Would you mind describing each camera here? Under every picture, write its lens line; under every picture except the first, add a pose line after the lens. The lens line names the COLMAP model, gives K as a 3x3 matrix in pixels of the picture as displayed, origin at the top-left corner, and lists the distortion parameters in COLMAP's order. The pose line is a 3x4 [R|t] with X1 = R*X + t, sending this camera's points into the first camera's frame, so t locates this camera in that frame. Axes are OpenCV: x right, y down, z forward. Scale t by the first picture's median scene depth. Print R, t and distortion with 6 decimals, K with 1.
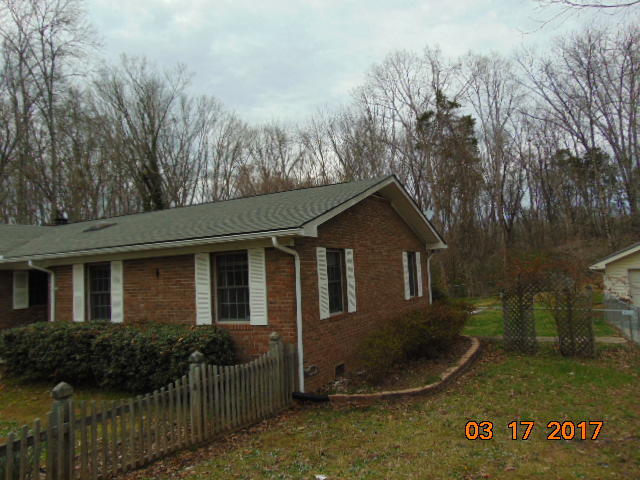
lens RADIAL K [[472.9, 0, 320.0], [0, 472.9, 240.0], [0, 0, 1]] dist [-0.048997, 0.073682]
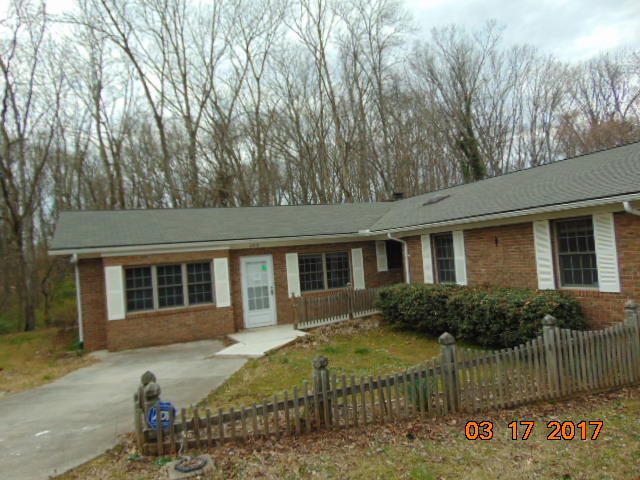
lens RADIAL K [[472.9, 0, 320.0], [0, 472.9, 240.0], [0, 0, 1]] dist [-0.048997, 0.073682]
pose [[0.798208, -0.027345, -0.601761, -0.018225], [0.077508, 0.995327, 0.057583, -0.025118], [0.597374, -0.092604, 0.796598, -0.103536]]
